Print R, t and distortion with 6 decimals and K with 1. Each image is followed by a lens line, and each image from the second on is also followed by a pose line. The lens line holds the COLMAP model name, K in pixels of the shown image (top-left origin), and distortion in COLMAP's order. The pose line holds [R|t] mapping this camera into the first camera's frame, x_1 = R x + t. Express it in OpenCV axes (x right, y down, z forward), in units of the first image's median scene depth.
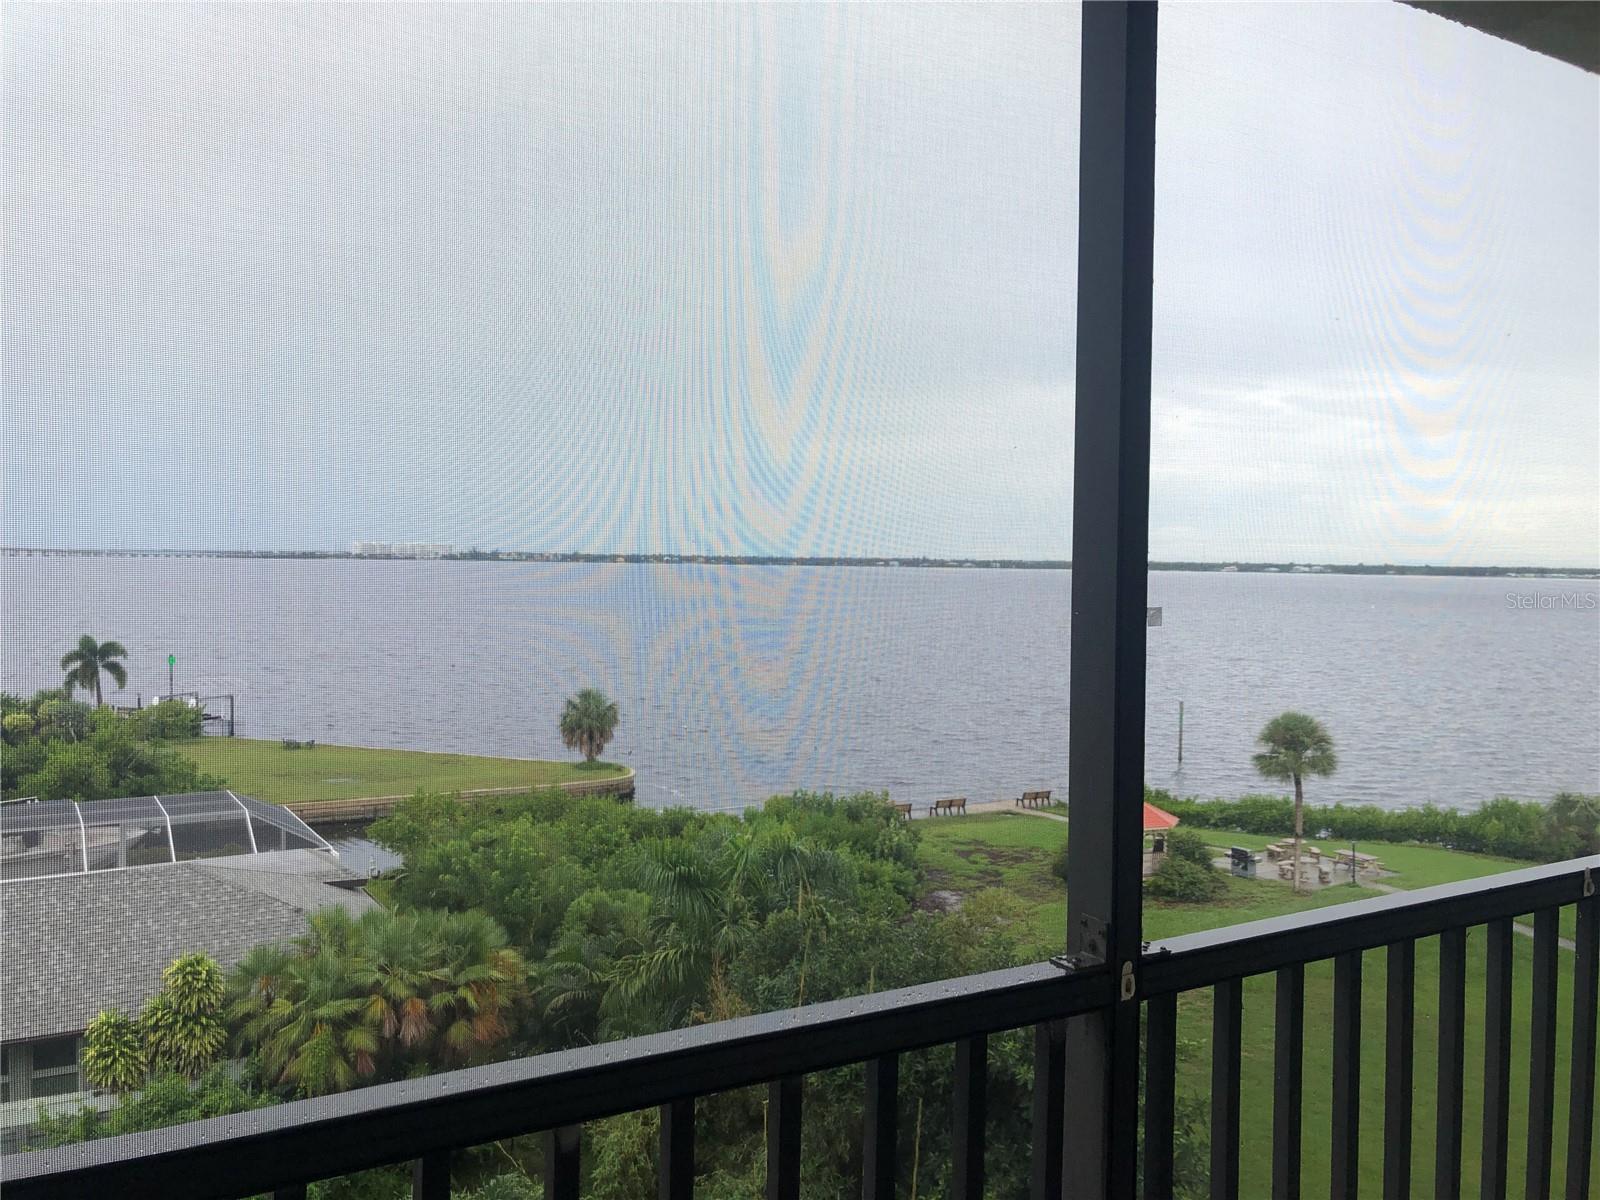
lens RADIAL K [[1305.4, 0, 789.1], [0, 1305.4, 594.9], [0, 0, 1]] dist [0.109154, -0.329101]
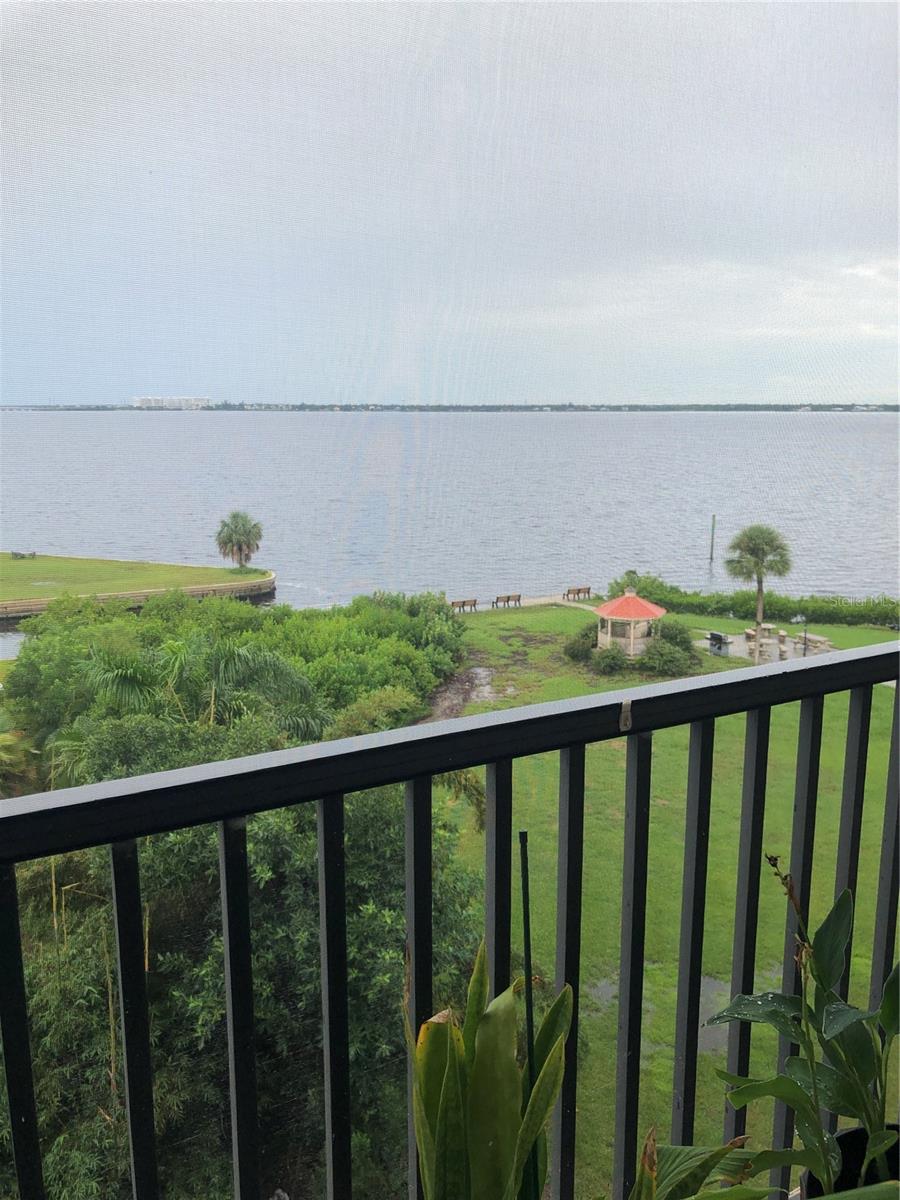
lens RADIAL K [[977.3, 0, 450.0], [0, 977.3, 600.0], [0, 0, 1]] dist [0.056054, -0.070556]
pose [[0.999671, -0.008668, -0.024161, 0.109834], [0.012567, 0.986007, 0.166229, 0.001160], [0.022382, -0.166478, 0.985791, 0.069175]]
